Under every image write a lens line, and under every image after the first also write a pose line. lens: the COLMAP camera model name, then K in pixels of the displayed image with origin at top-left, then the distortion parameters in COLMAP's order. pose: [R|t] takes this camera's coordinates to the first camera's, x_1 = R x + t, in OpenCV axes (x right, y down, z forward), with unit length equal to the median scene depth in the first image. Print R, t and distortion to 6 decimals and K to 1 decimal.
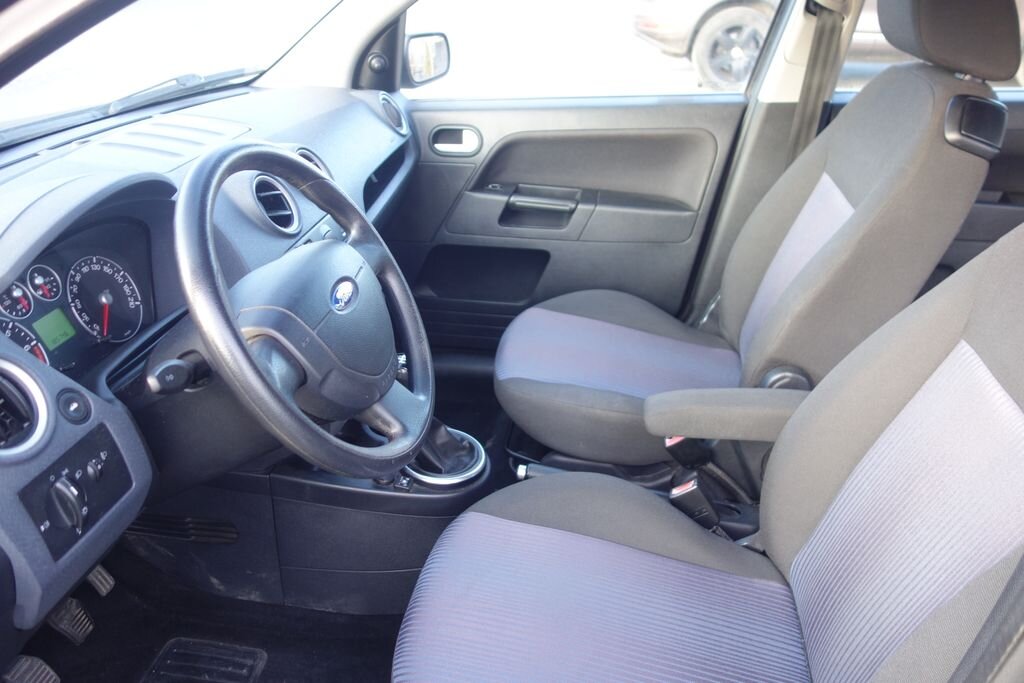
lens RADIAL K [[805.0, 0, 512.0], [0, 805.0, 341.5], [0, 0, 1]] dist [0.004921, -0.000643]
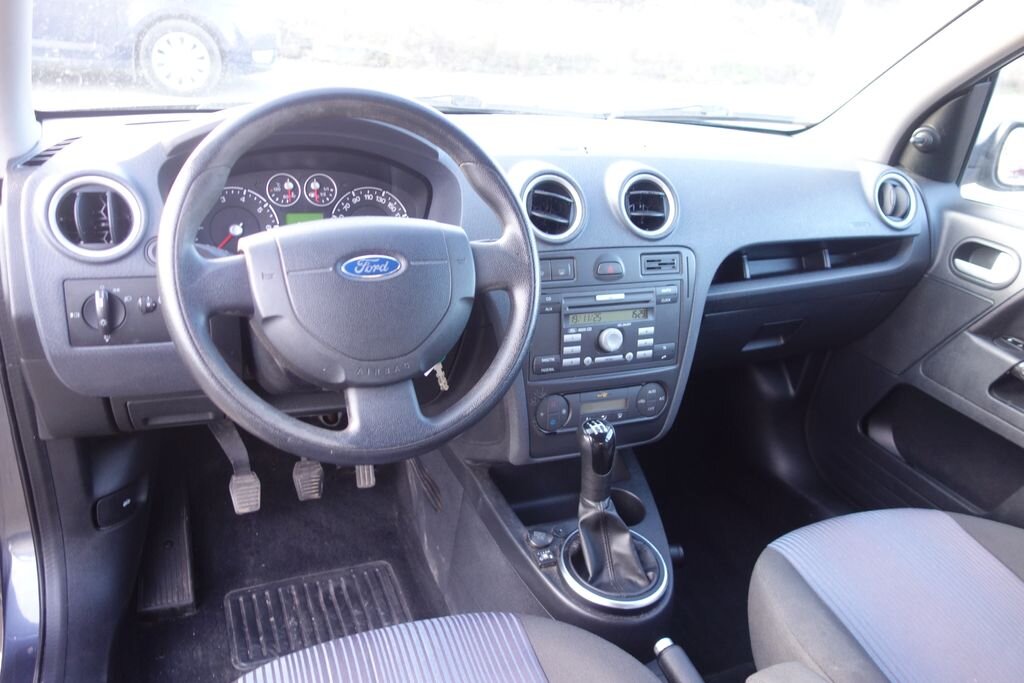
lens RADIAL K [[805.0, 0, 512.0], [0, 805.0, 341.5], [0, 0, 1]] dist [0.004921, -0.000643]
pose [[0.527068, 0.389199, -0.755462, 0.330381], [-0.467049, 0.875336, 0.125107, -0.093796], [0.709975, 0.286898, 0.643137, 0.297399]]
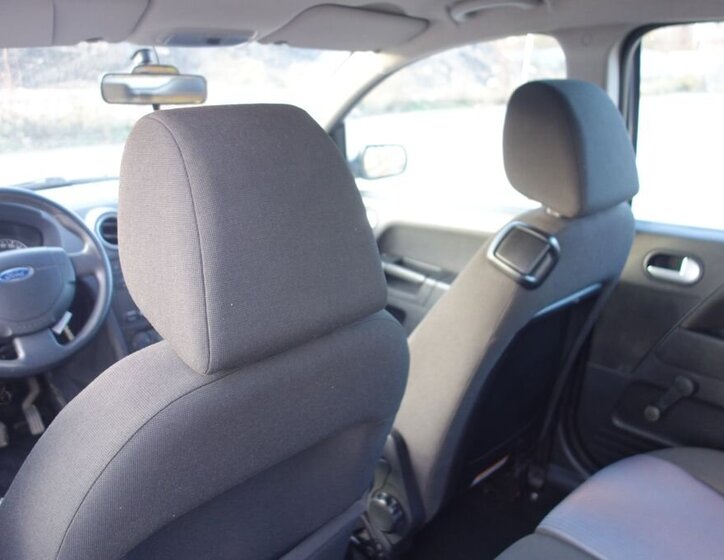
lens RADIAL K [[657.8, 0, 362.0], [0, 657.8, 280.0], [0, 0, 1]] dist [-0.002899, 0.016711]
pose [[0.804605, 0.177624, -0.566622, 0.686929], [-0.263988, 0.961730, -0.073382, -0.077393], [0.531903, 0.208625, 0.820704, 0.111030]]
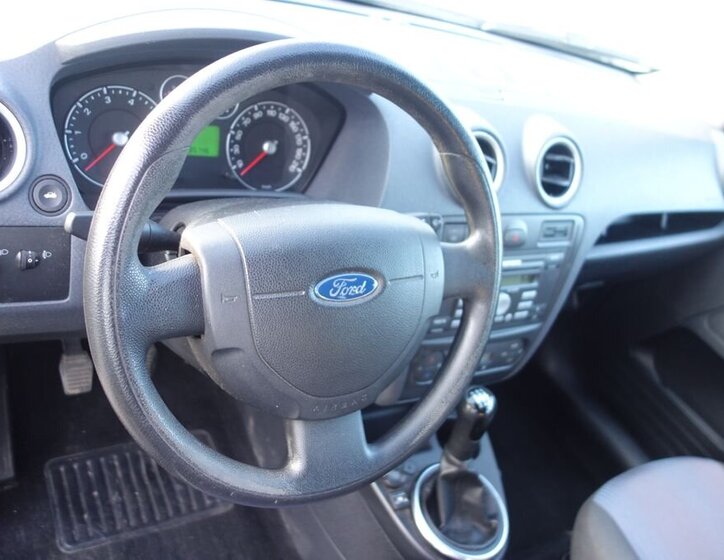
lens RADIAL K [[657.8, 0, 362.0], [0, 657.8, 280.0], [0, 0, 1]] dist [-0.002899, 0.016711]
pose [[0.578406, 0.613003, -0.538213, 0.067924], [-0.616895, 0.760391, 0.203091, -0.106316], [0.533748, 0.214552, 0.817974, 0.274466]]
